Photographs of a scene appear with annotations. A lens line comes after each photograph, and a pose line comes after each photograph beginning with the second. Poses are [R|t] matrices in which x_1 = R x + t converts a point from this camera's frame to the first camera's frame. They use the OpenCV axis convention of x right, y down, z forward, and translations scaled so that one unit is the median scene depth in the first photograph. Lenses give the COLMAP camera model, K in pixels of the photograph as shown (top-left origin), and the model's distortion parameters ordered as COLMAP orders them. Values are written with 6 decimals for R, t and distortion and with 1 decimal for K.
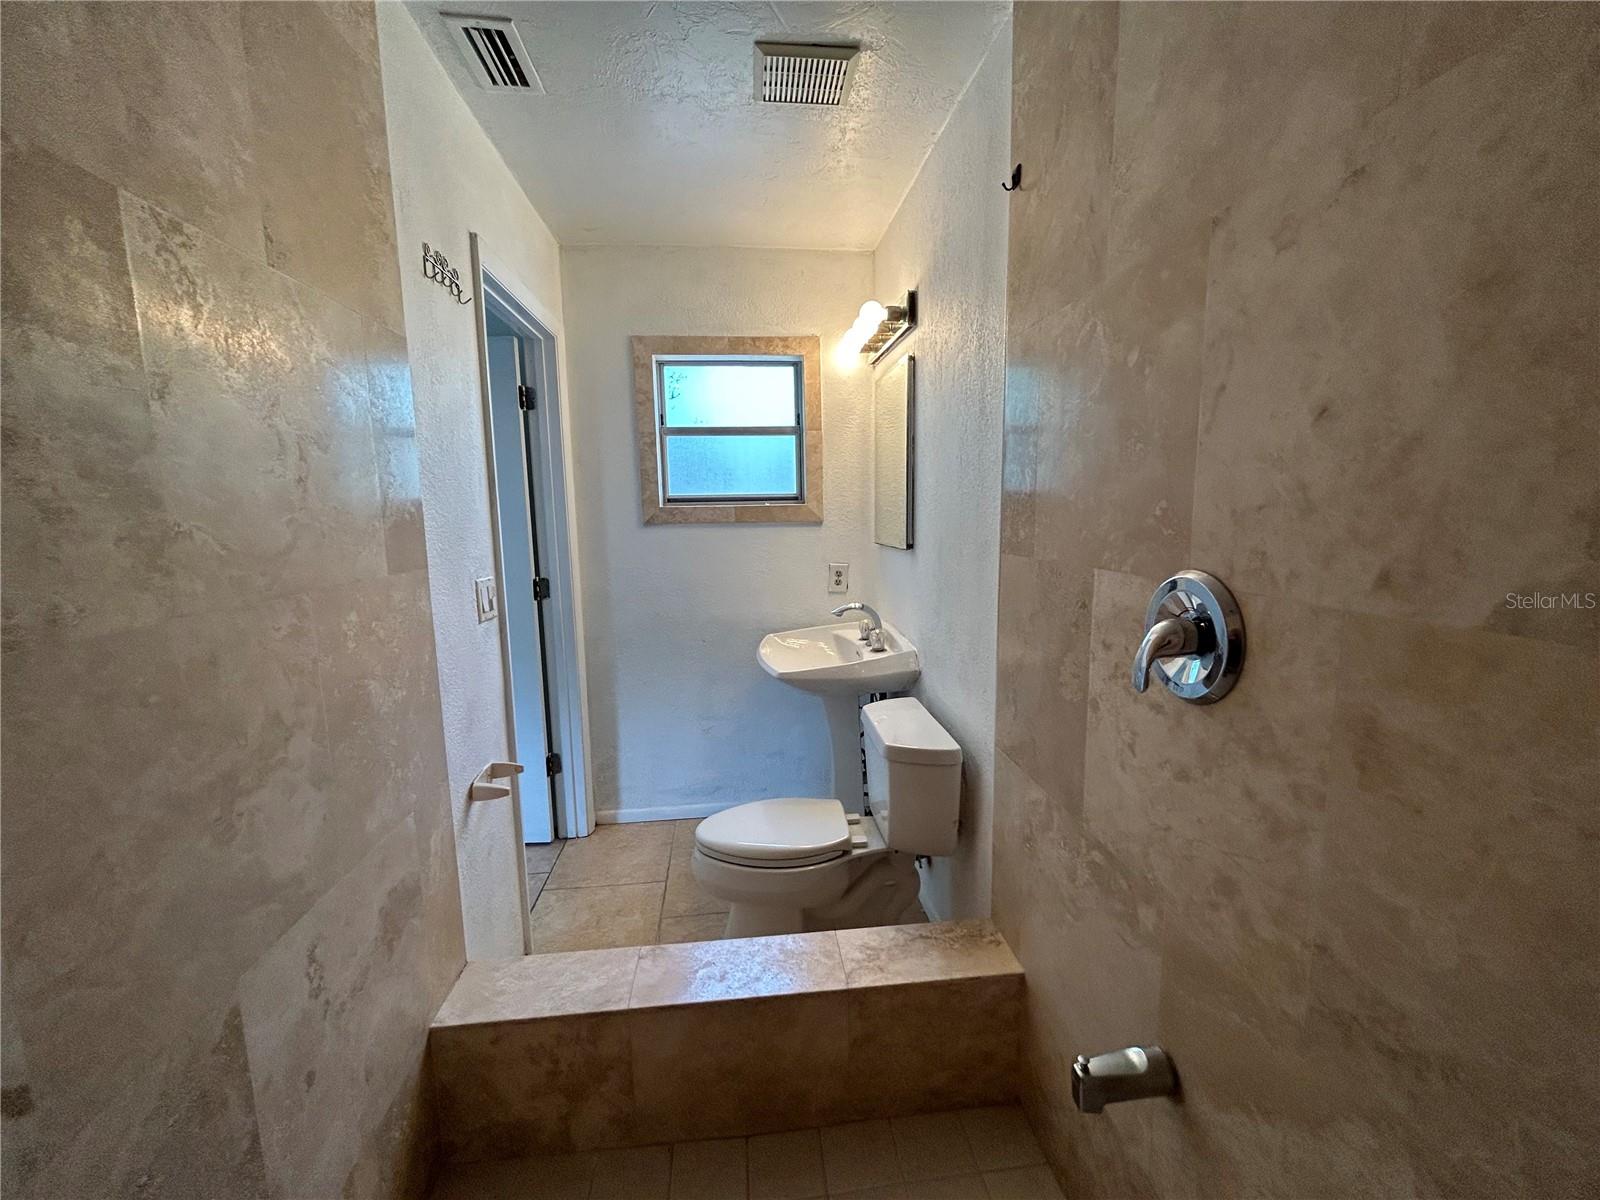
lens RADIAL K [[651.9, 0, 803.0], [0, 651.9, 598.2], [0, 0, 1]] dist [-0.000861, 0.000904]
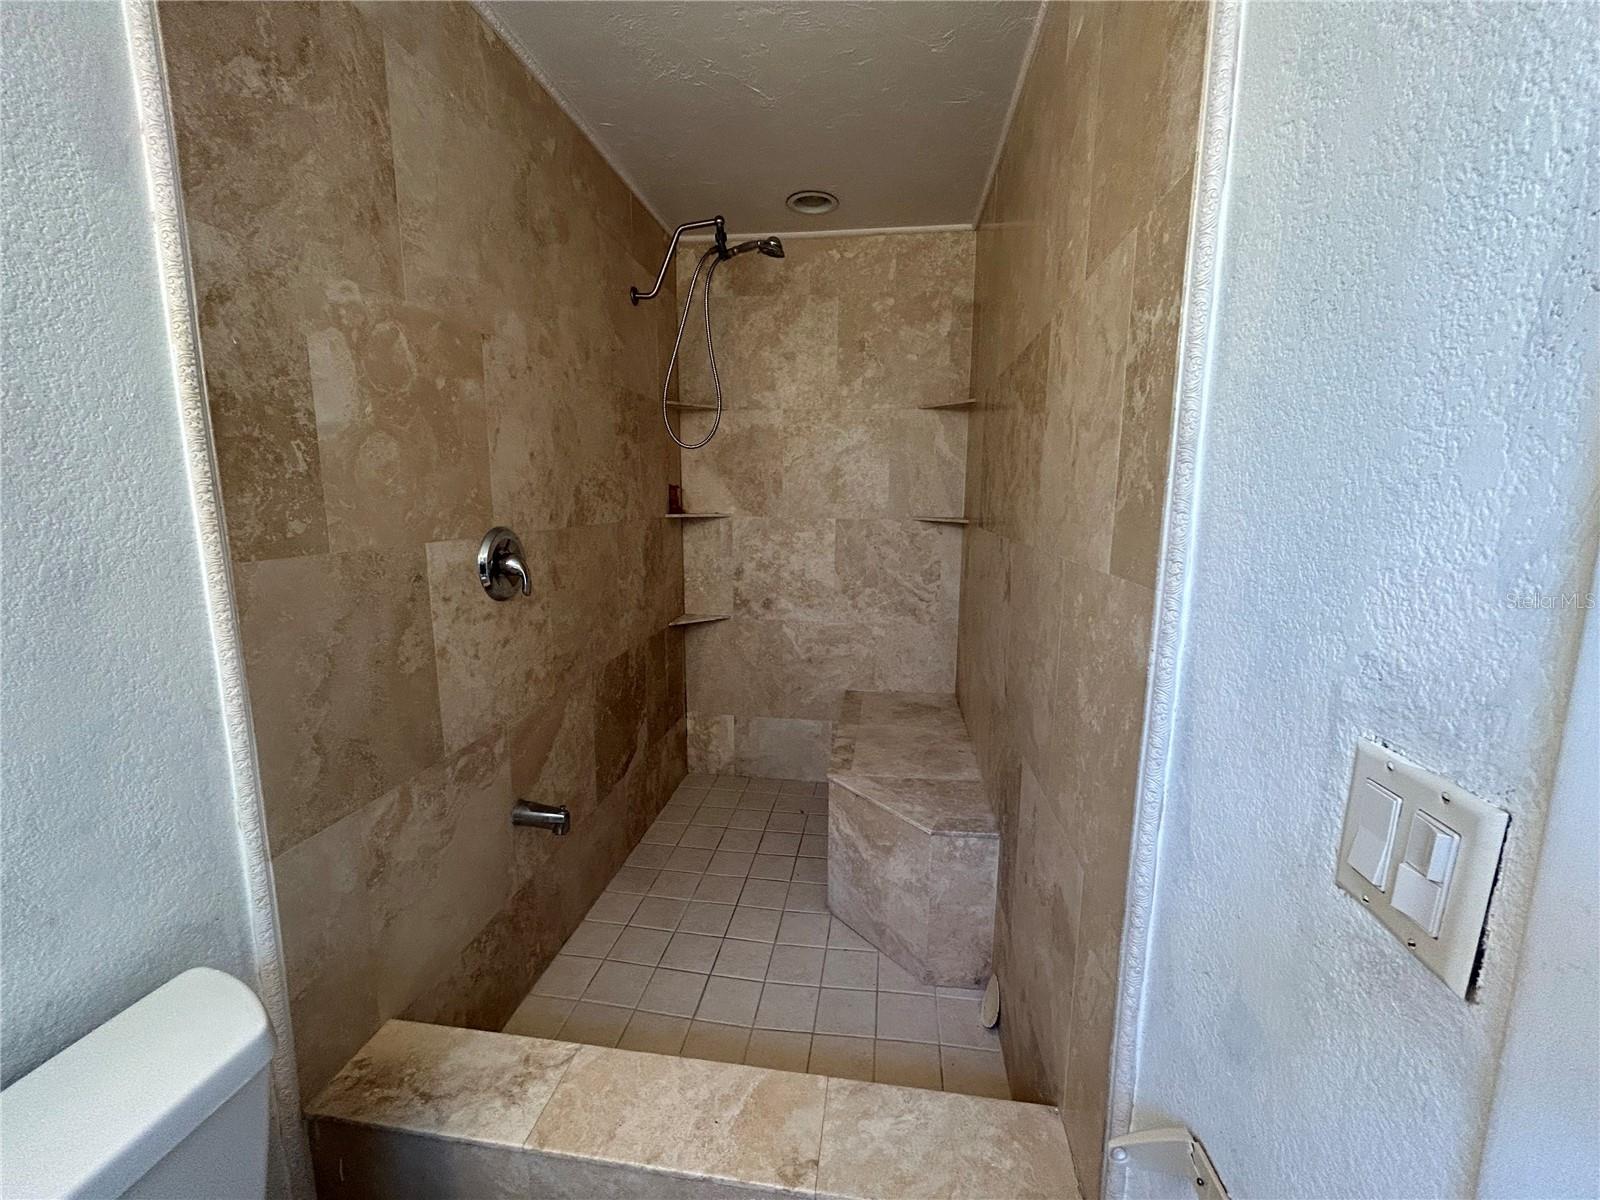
lens RADIAL K [[651.9, 0, 803.0], [0, 651.9, 598.2], [0, 0, 1]] dist [-0.000861, 0.000904]
pose [[-0.970408, -0.029993, 0.239602, -0.542953], [0.041318, 0.956999, 0.287134, -0.278121], [-0.237911, 0.288537, -0.927440, 2.077742]]
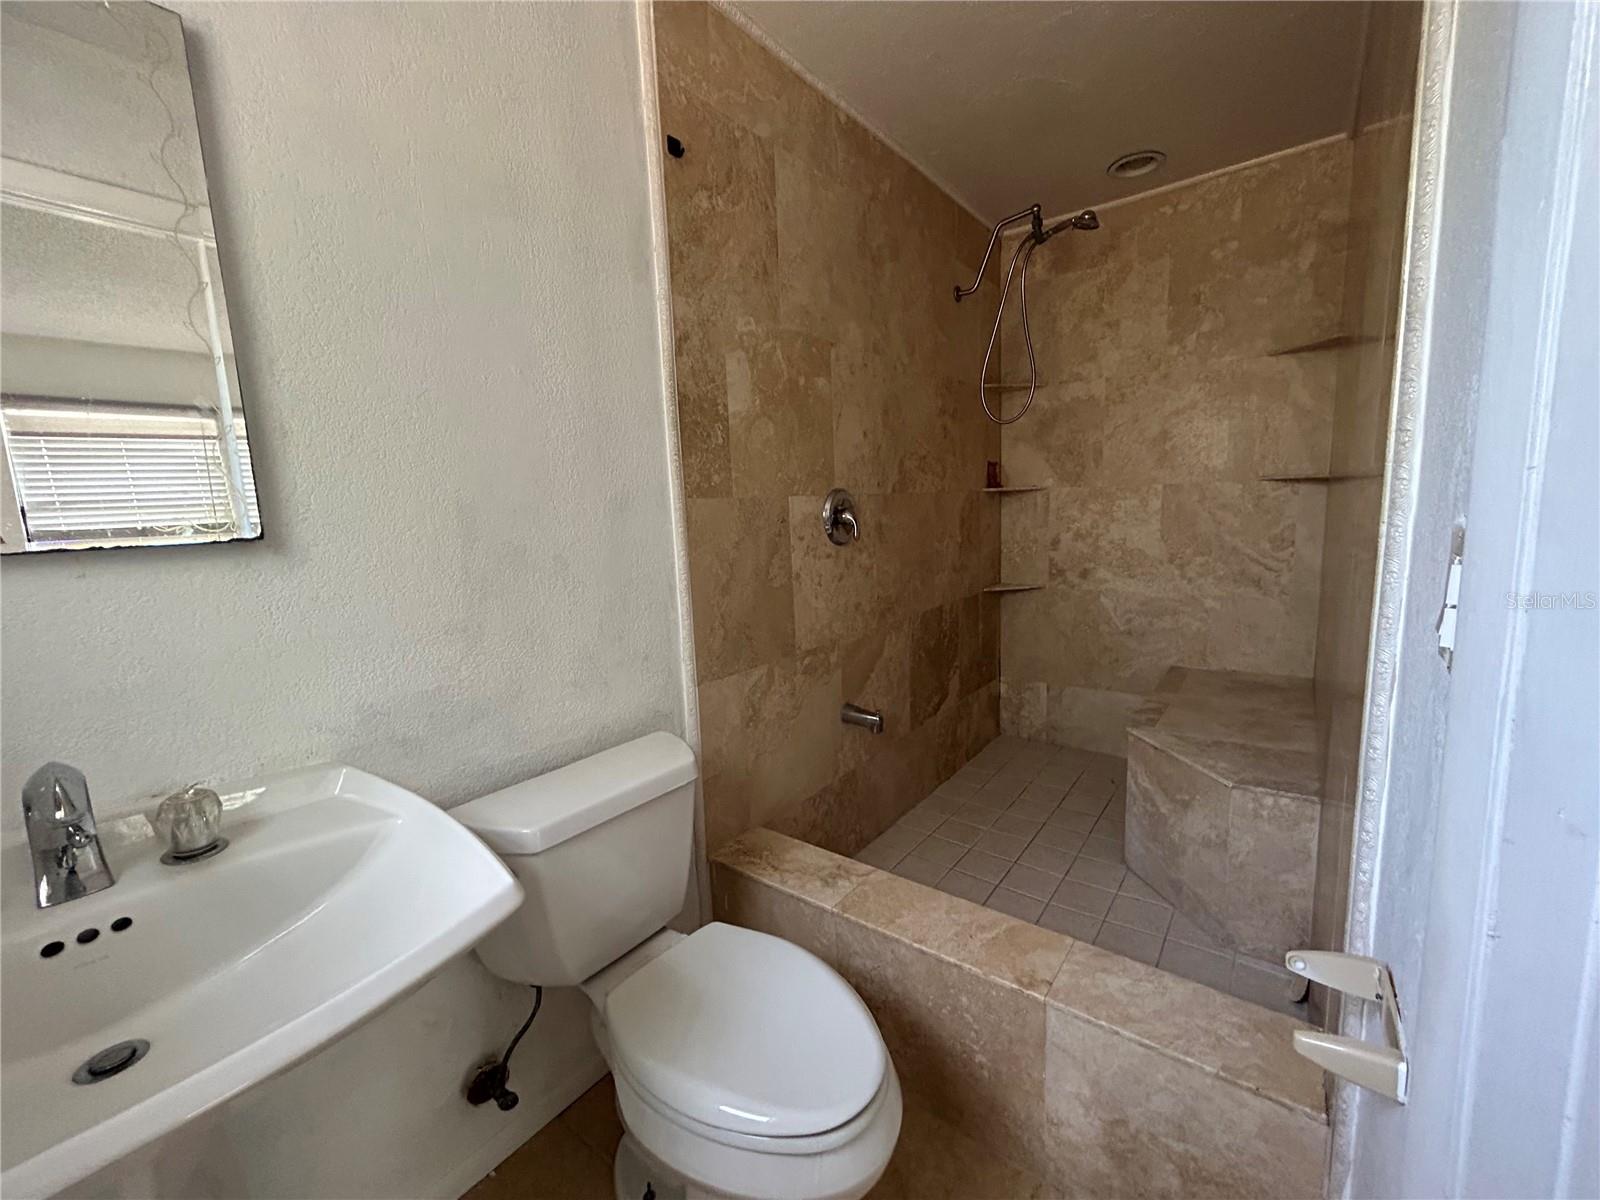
lens RADIAL K [[651.9, 0, 803.0], [0, 651.9, 598.2], [0, 0, 1]] dist [-0.000861, 0.000904]
pose [[-0.723521, -0.052987, 0.688265, -0.791460], [0.147074, 0.962325, 0.228694, -0.180865], [-0.674452, 0.266691, -0.688469, 2.318925]]
